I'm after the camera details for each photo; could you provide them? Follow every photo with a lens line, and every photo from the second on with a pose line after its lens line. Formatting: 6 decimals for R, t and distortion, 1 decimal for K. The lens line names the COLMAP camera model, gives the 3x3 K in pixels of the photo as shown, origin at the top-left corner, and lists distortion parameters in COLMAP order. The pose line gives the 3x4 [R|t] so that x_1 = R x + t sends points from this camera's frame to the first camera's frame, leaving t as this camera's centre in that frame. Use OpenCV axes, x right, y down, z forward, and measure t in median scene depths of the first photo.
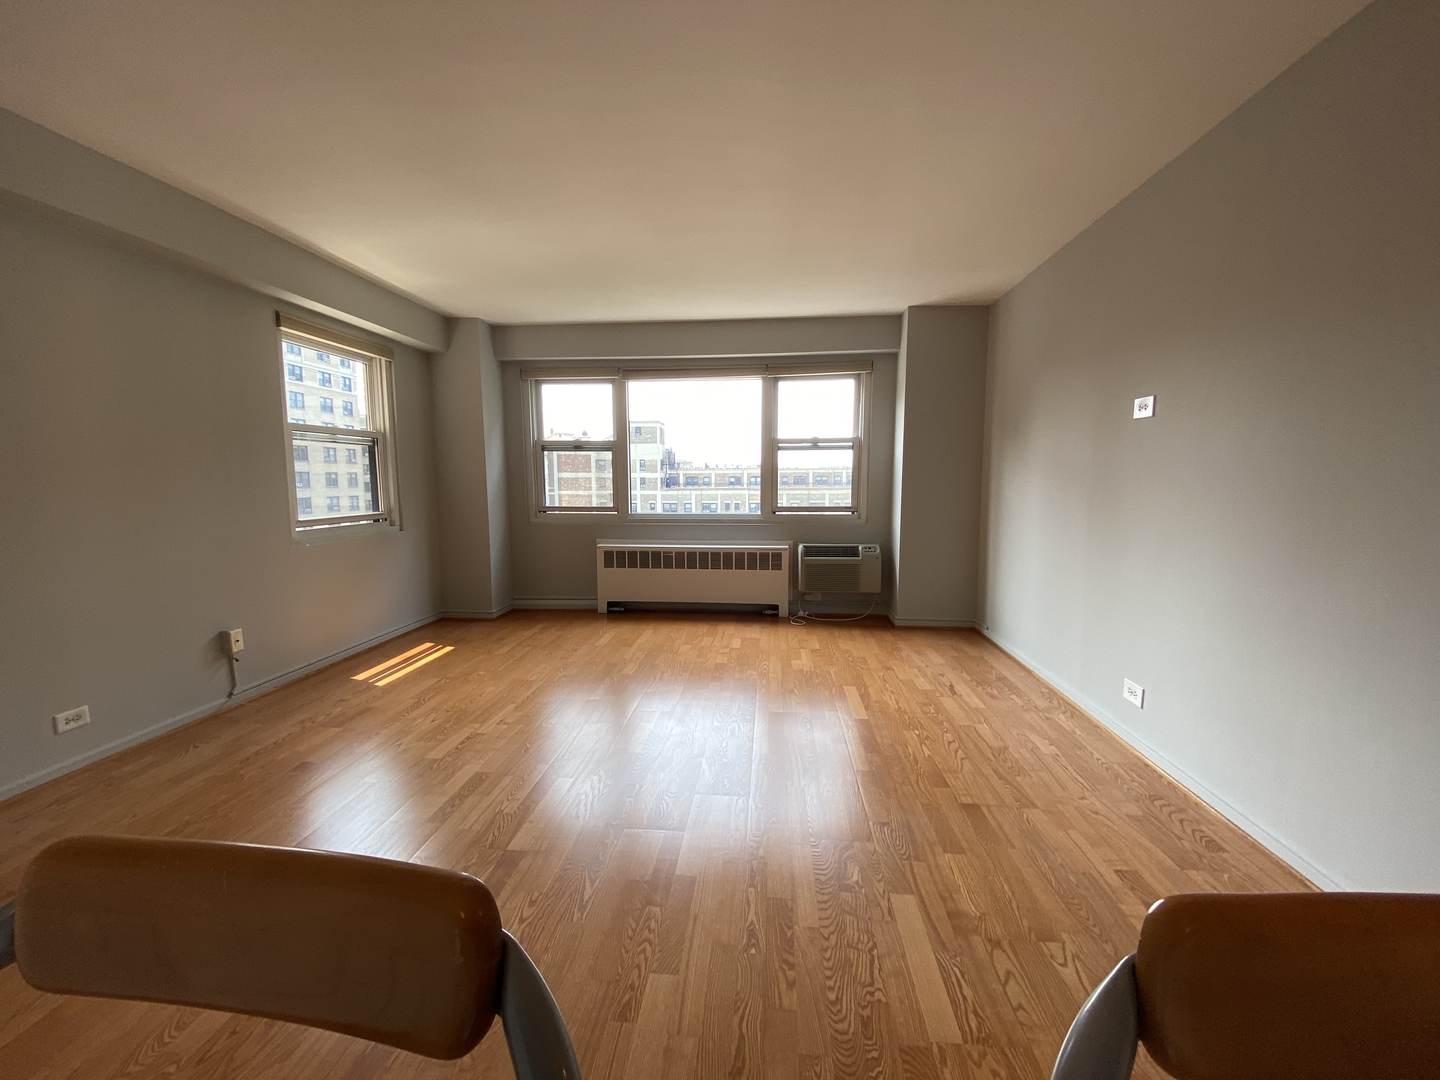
lens RADIAL K [[579.5, 0, 720.9], [0, 579.5, 533.9], [0, 0, 1]] dist [0.026308, -0.024056]
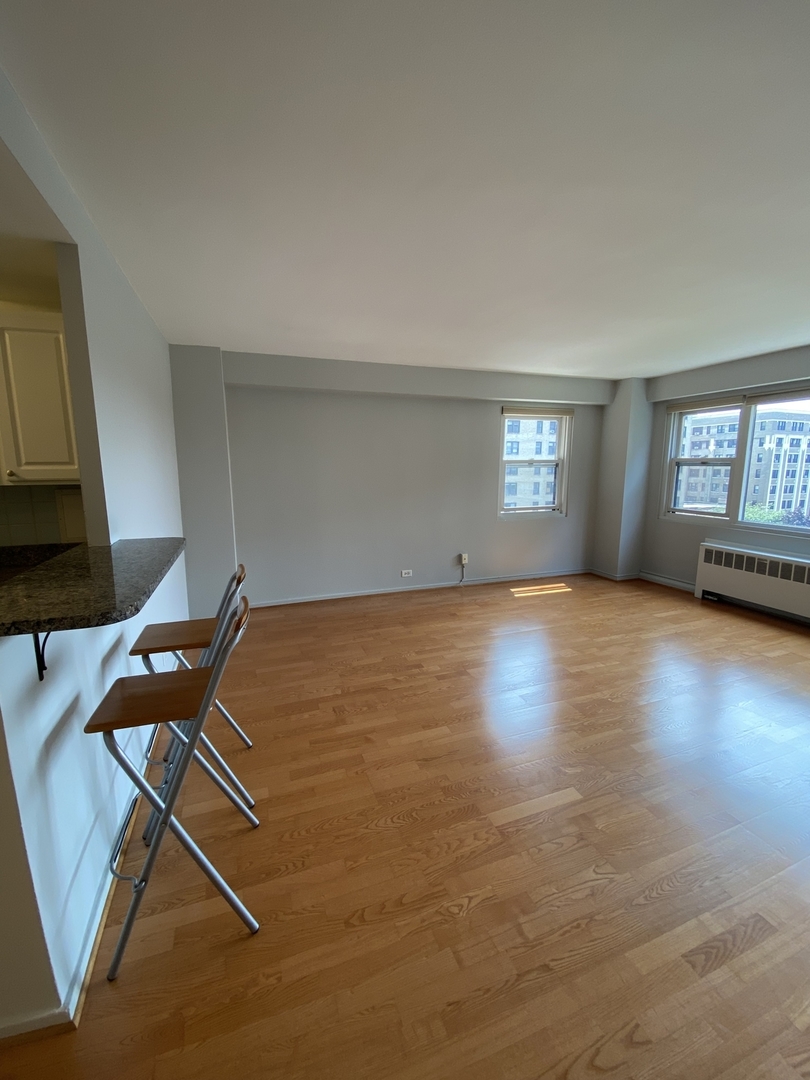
lens RADIAL K [[434.6, 0, 409.6], [0, 434.6, 538.3], [0, 0, 1]] dist [0.026308, -0.024056]
pose [[0.436996, 0.151566, -0.886601, 0.352682], [-0.085498, 0.988237, 0.126800, -0.058451], [0.895391, 0.020392, 0.444814, 0.016911]]
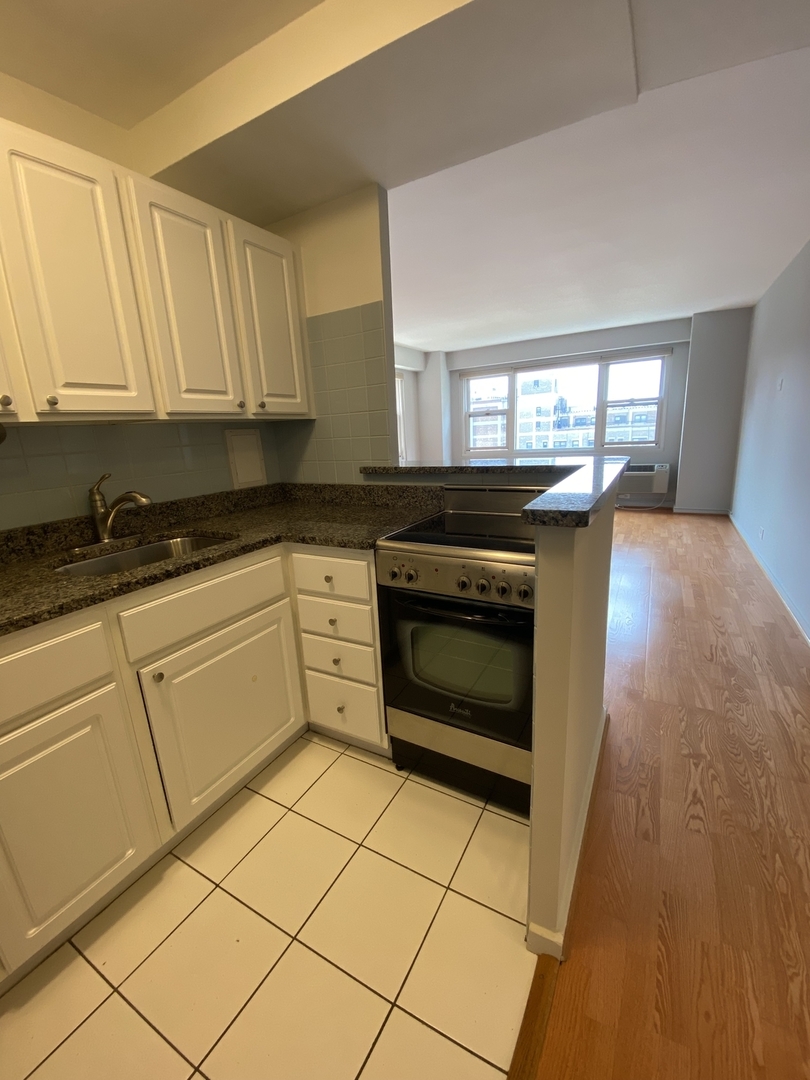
lens RADIAL K [[434.6, 0, 409.6], [0, 434.6, 538.3], [0, 0, 1]] dist [0.026308, -0.024056]
pose [[0.914453, 0.053134, -0.401189, 0.106570], [0.012150, 0.987292, 0.158451, 0.020104], [0.404510, -0.149771, 0.902187, -0.438516]]
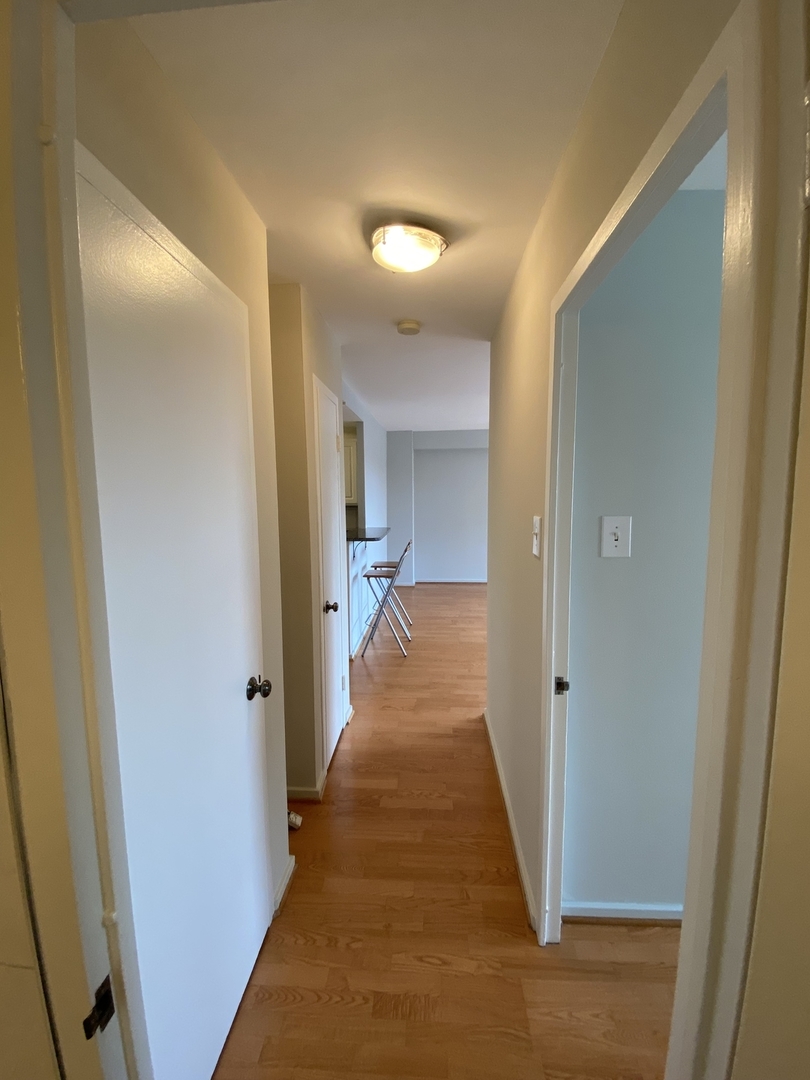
lens RADIAL K [[443.6, 0, 405.0], [0, 443.6, 540.0], [0, 0, 1]] dist [0.023426, -0.024514]
pose [[0.028048, 0.117510, -0.992675, 0.891179], [-0.084037, 0.989828, 0.114799, -0.079498], [0.996068, 0.080201, 0.037638, 0.007398]]
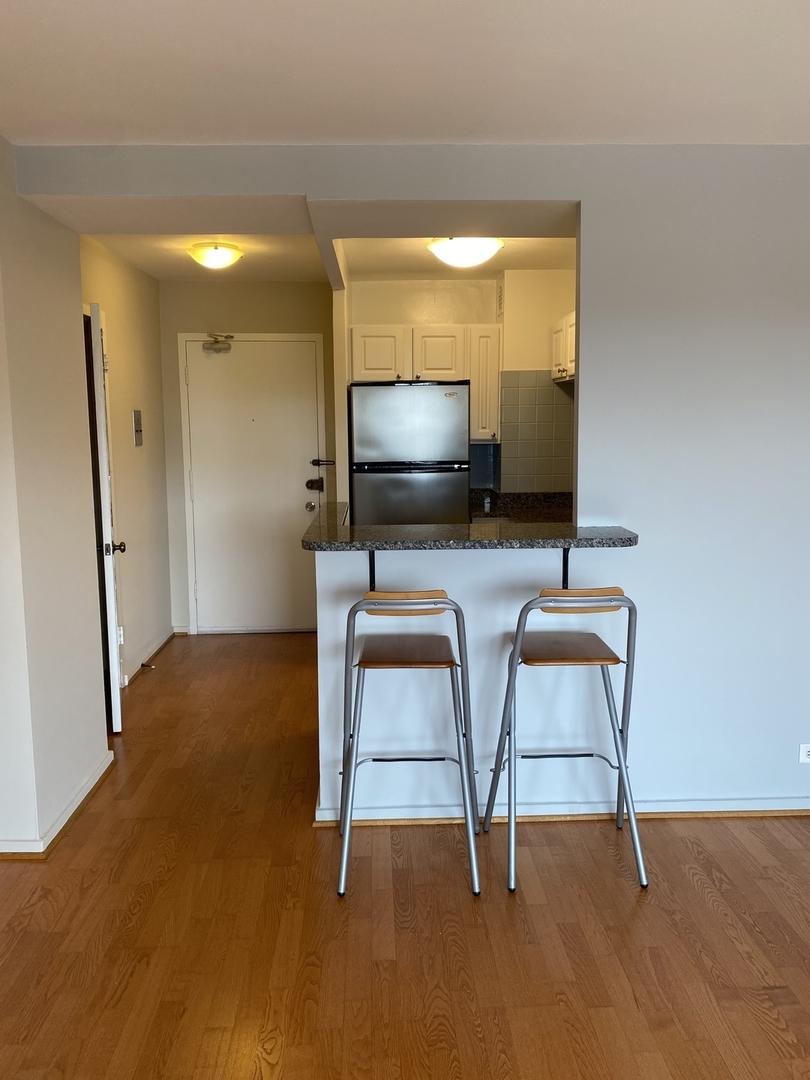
lens RADIAL K [[827.9, 0, 406.1], [0, 827.9, 532.7], [0, 0, 1]] dist [0.016548, -0.004683]
pose [[-0.991126, 0.031806, -0.129063, 0.127107], [0.001080, 0.972846, 0.231450, -0.120800], [0.132920, 0.229257, -0.964248, 0.518309]]
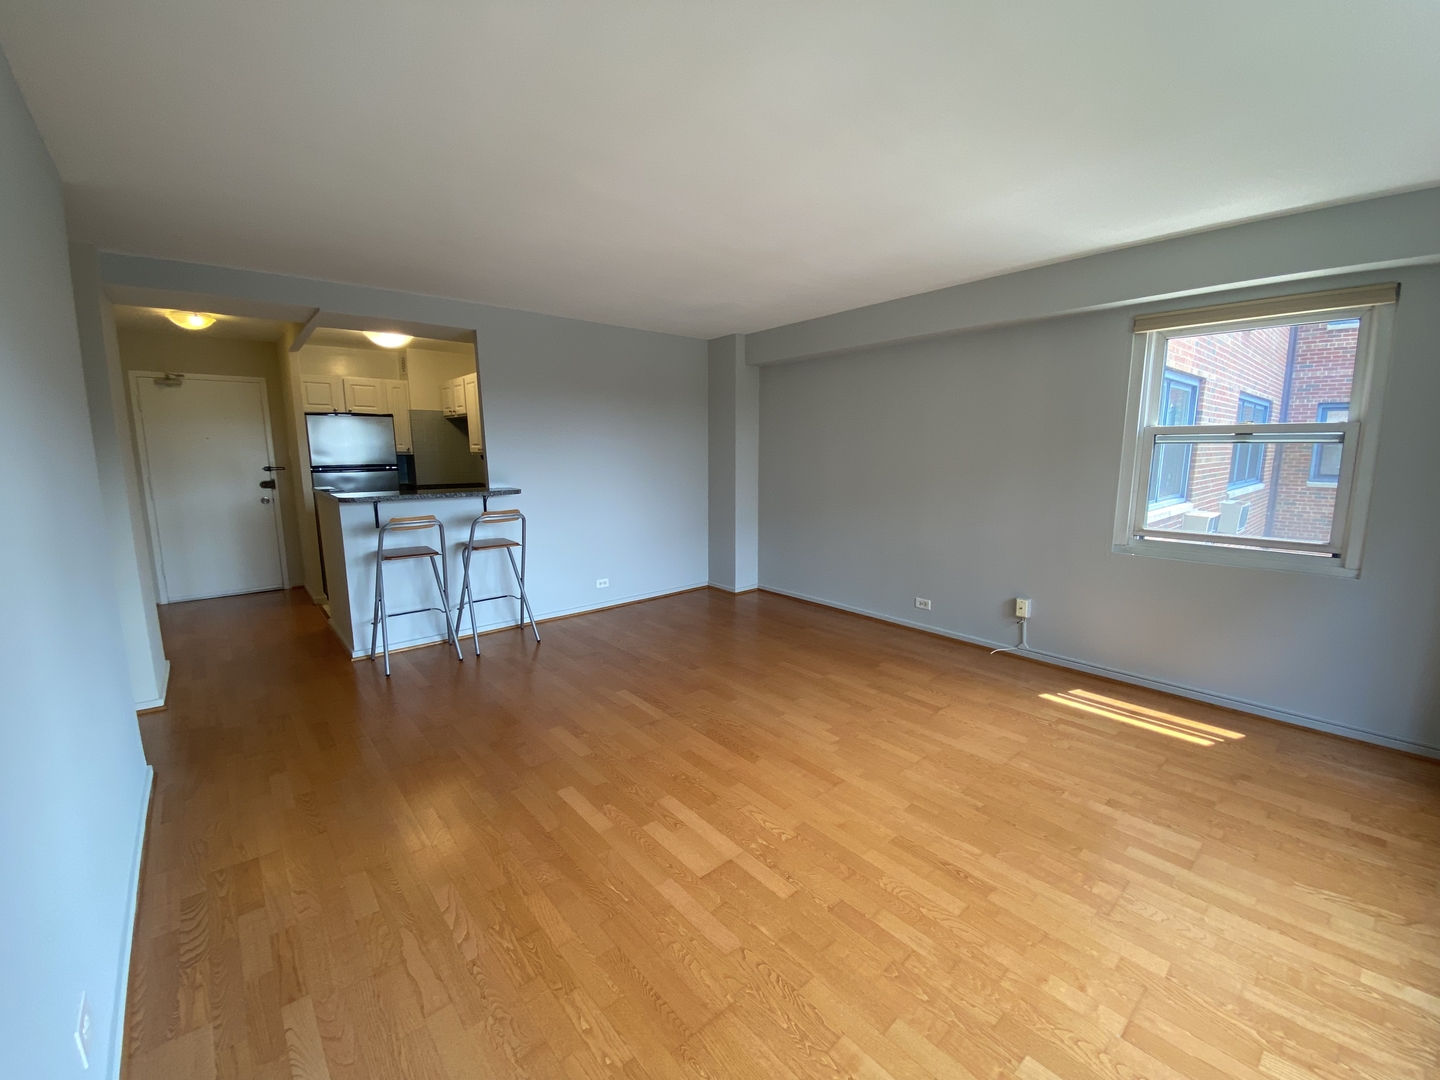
lens RADIAL K [[591.4, 0, 716.1], [0, 591.4, 538.6], [0, 0, 1]] dist [0.023426, -0.024514]
pose [[-0.696008, 0.117070, -0.708426, 0.326221], [-0.060952, 0.973425, 0.220746, -0.127357], [0.715442, 0.196821, -0.670376, 0.805482]]
